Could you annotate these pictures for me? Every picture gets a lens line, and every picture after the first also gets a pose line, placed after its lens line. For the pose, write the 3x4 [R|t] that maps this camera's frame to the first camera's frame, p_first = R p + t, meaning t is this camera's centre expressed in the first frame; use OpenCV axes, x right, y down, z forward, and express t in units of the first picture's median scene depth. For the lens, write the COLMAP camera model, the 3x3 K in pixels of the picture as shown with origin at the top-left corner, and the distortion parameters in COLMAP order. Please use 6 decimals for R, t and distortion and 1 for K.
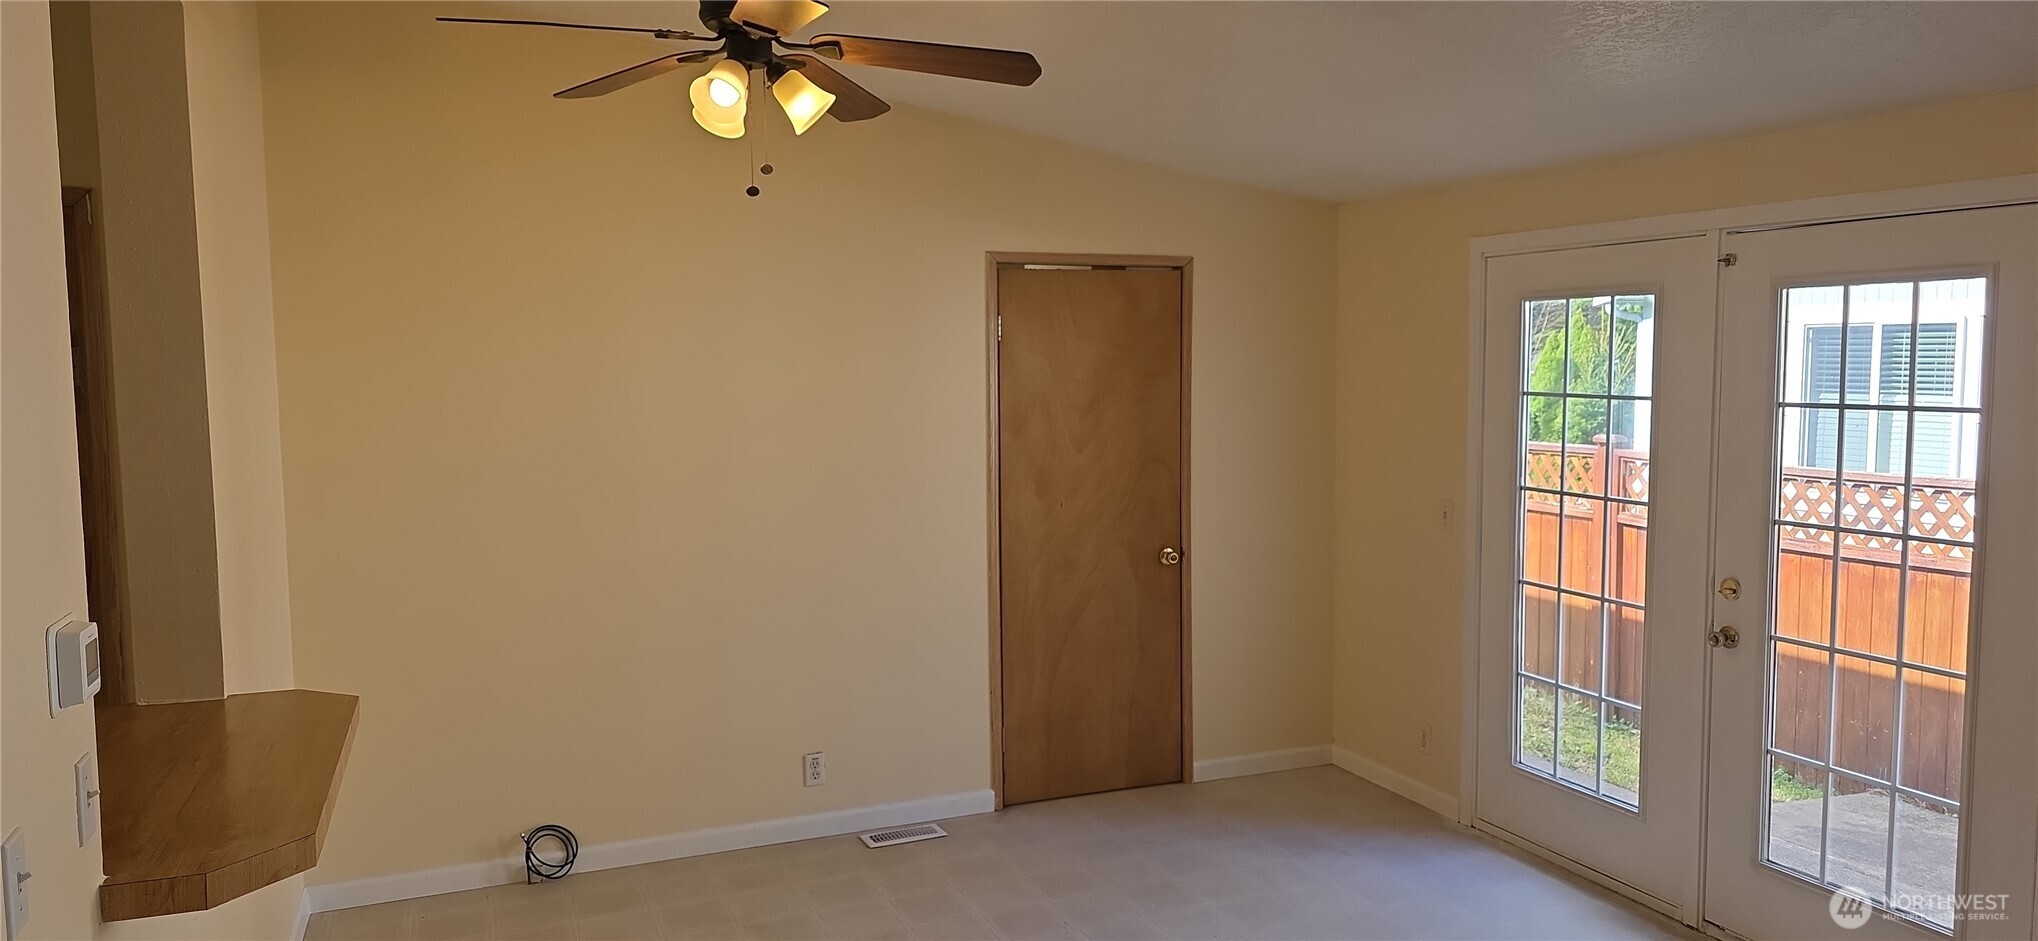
lens RADIAL K [[1347.9, 0, 1019.0], [0, 1347.9, 470.5], [0, 0, 1]] dist [0.068447, -0.072997]
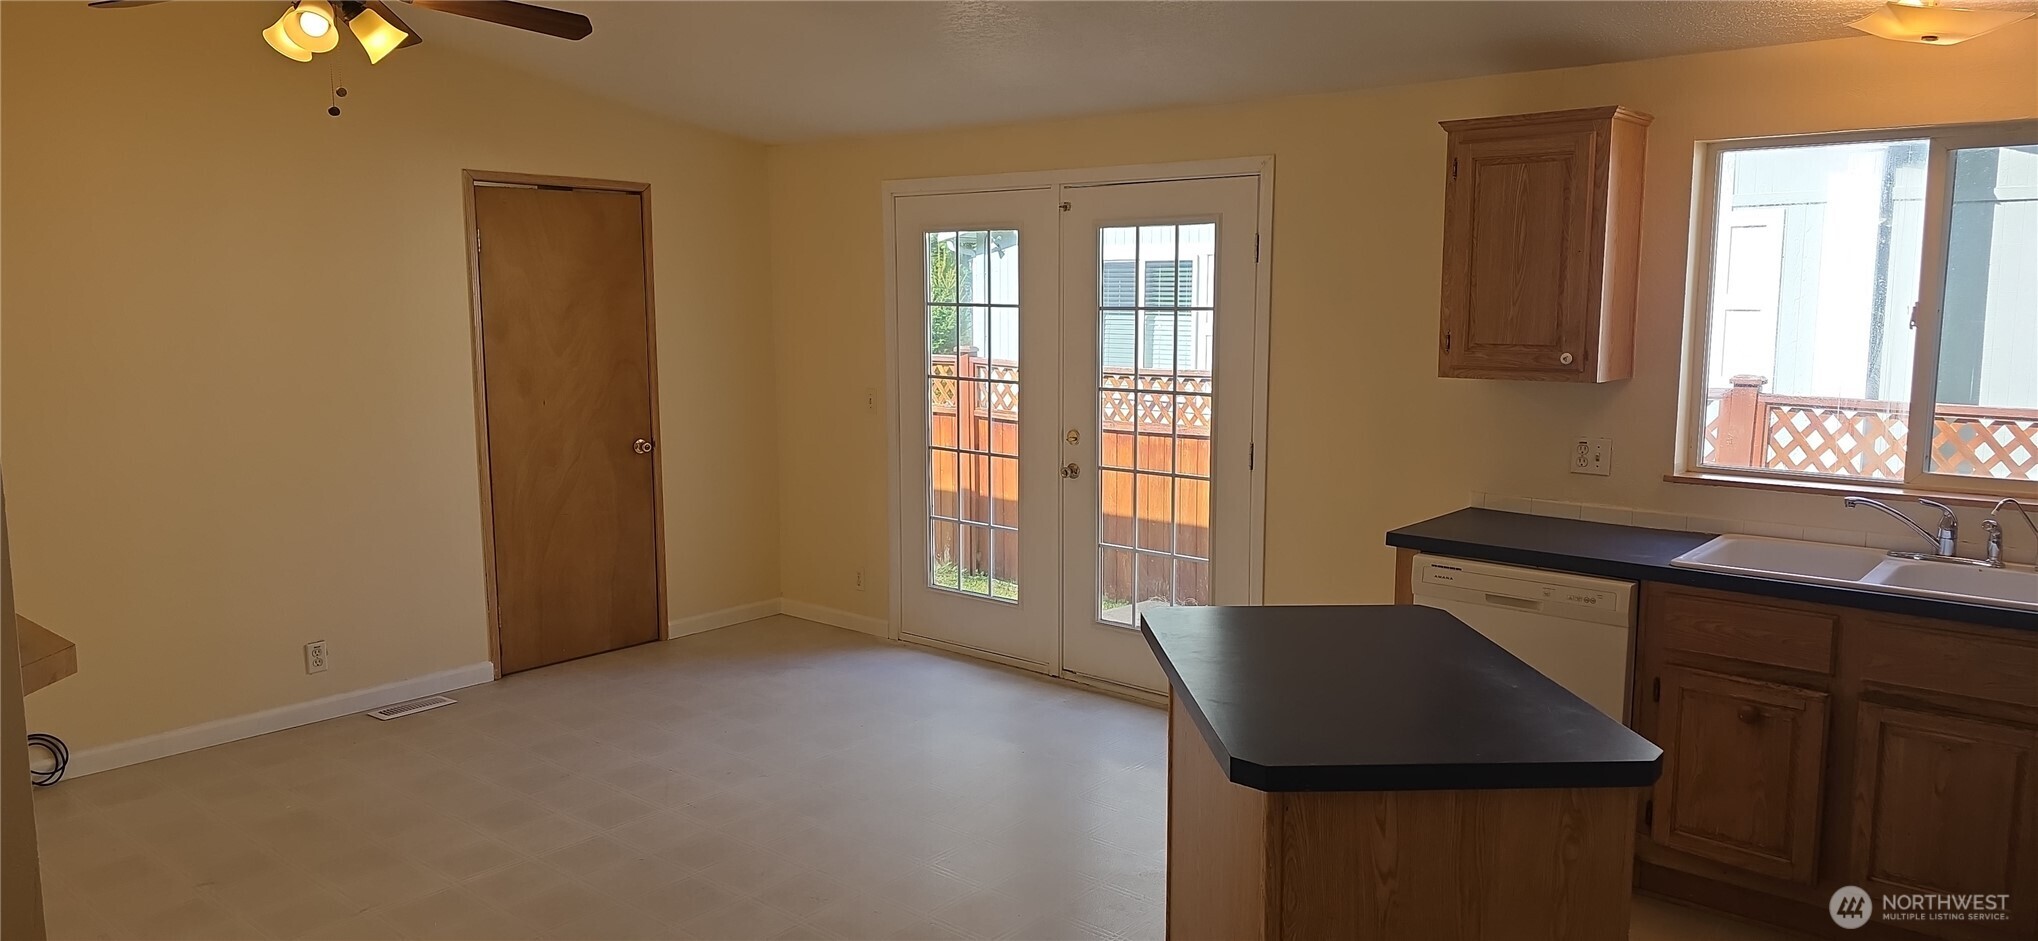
lens RADIAL K [[1347.9, 0, 1019.0], [0, 1347.9, 470.5], [0, 0, 1]] dist [0.068447, -0.072997]
pose [[0.891853, -0.051358, 0.449400, -0.129025], [0.028124, 0.997907, 0.058228, 0.027773], [-0.451450, -0.039291, 0.891431, -0.183738]]
